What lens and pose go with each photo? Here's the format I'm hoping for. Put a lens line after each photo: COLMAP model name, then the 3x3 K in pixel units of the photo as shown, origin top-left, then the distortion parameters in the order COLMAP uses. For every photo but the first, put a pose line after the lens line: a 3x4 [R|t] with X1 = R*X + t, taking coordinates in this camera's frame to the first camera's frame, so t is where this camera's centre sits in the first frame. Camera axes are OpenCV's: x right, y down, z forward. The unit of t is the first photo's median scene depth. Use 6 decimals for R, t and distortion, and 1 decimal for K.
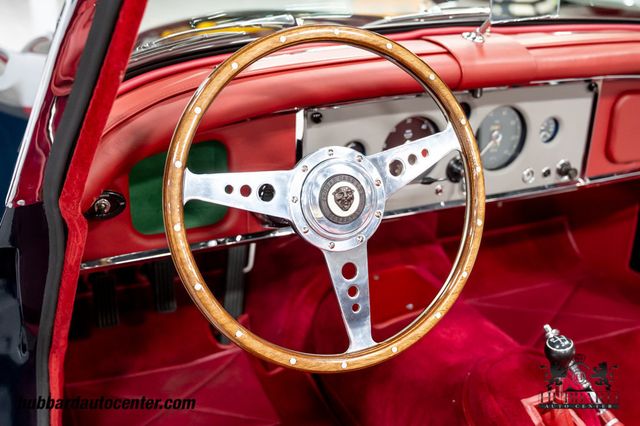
lens RADIAL K [[795.0, 0, 317.0], [0, 795.0, 210.8], [0, 0, 1]] dist [0.003579, 0.000000]
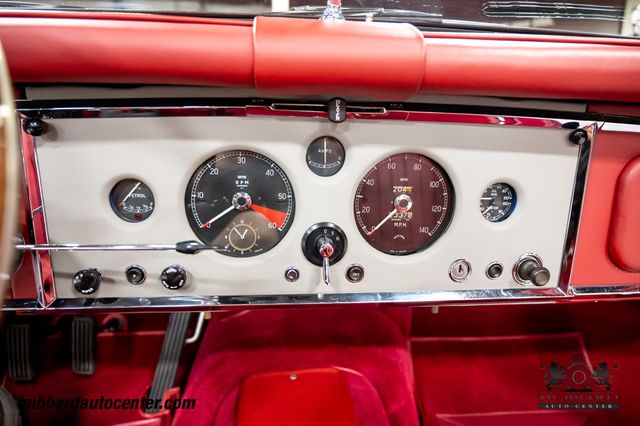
lens RADIAL K [[425.7, 0, 319.1], [0, 425.7, 214.3], [0, 0, 1]] dist [-0.010529, 0.003323]
pose [[0.943752, 0.070642, -0.323020, 0.296847], [-0.125869, 0.980115, -0.153401, -0.024407], [0.305760, 0.185431, 0.933877, 0.713821]]
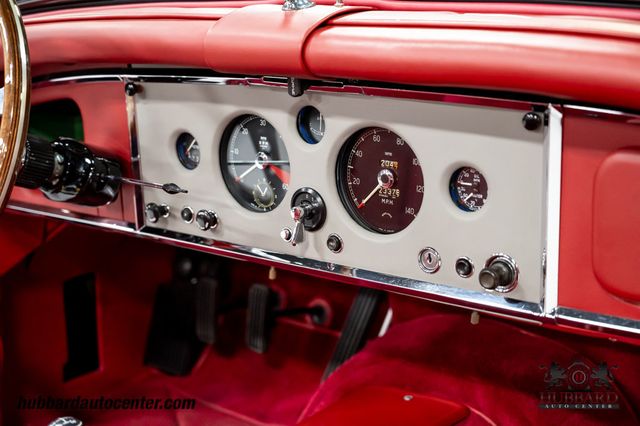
lens RADIAL K [[1062.4, 0, 322.7], [0, 1062.4, 215.1], [0, 0, 1]] dist [0.054166, 0.000000]
pose [[0.427622, 0.176485, -0.886562, 1.011049], [-0.313198, 0.948934, 0.037834, -0.089022], [0.847966, 0.261491, 0.461060, 0.641027]]
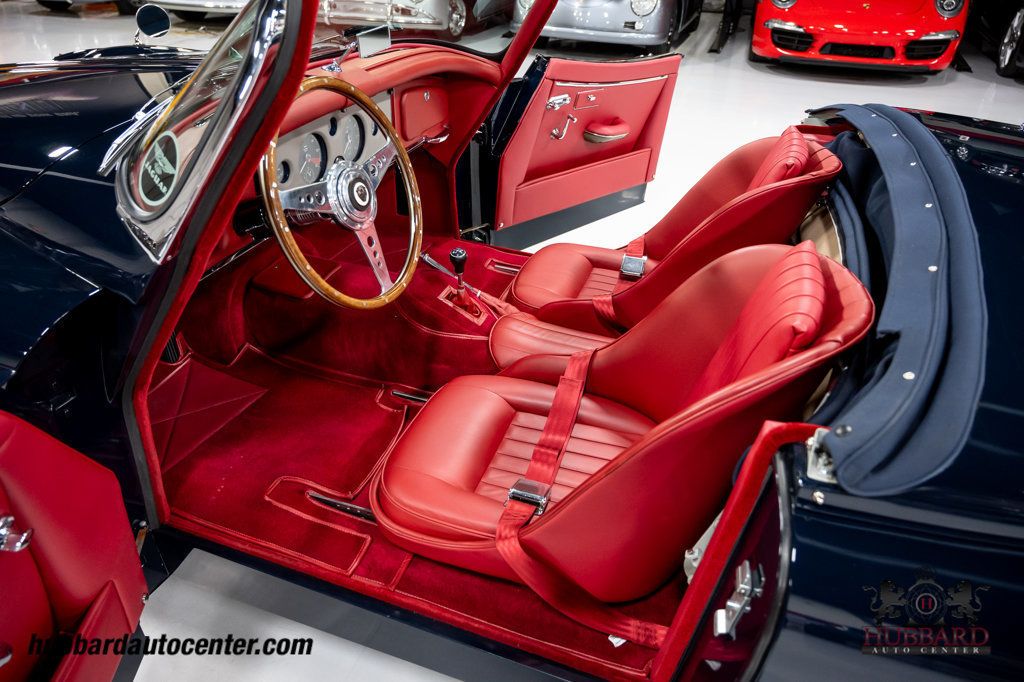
lens RADIAL K [[681.2, 0, 508.3], [0, 681.2, 337.9], [0, 0, 1]] dist [-0.010529, 0.003323]
pose [[0.704888, -0.378834, 0.599682, -0.476644], [0.249222, 0.923804, 0.290646, -0.049783], [-0.664095, -0.055419, 0.745591, -0.124976]]
